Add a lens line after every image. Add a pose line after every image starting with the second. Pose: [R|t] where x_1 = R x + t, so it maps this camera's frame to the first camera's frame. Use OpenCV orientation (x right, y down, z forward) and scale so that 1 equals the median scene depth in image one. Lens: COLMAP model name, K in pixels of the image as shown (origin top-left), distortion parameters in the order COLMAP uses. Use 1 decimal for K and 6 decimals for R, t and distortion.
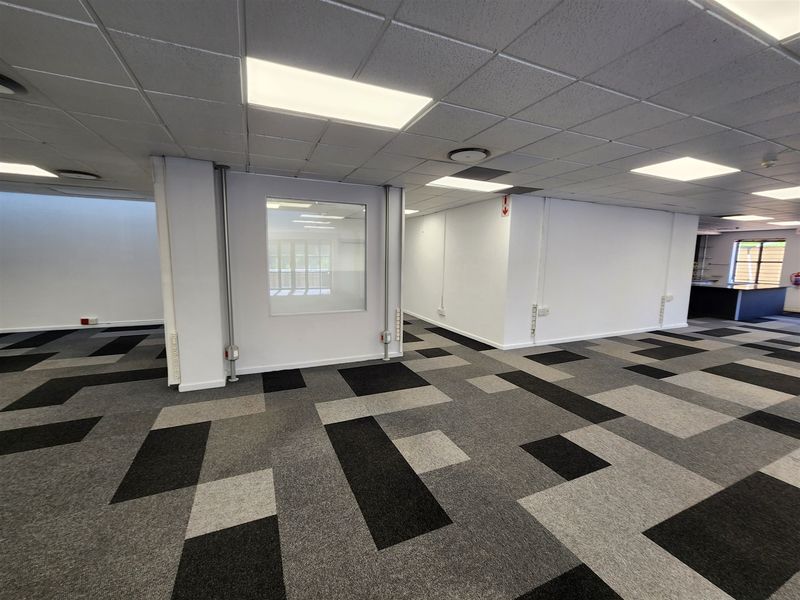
lens RADIAL K [[325.5, 0, 400.0], [0, 325.5, 300.0], [0, 0, 1]] dist [0.001136, 0.000019]
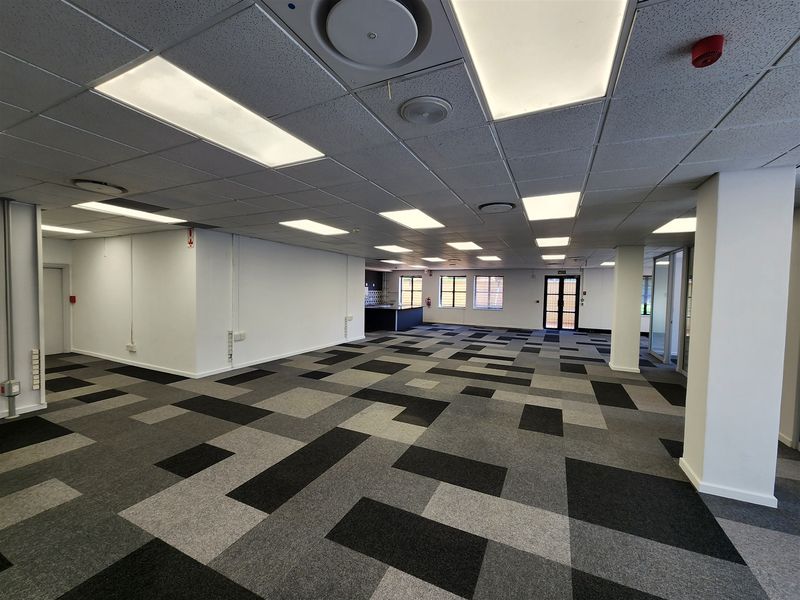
lens RADIAL K [[325.5, 0, 400.0], [0, 325.5, 300.0], [0, 0, 1]] dist [0.001136, 0.000019]
pose [[0.763311, -0.018717, 0.645760, 0.169216], [0.073984, 0.995536, -0.058597, 0.019233], [-0.641780, 0.092504, 0.761289, -0.211282]]
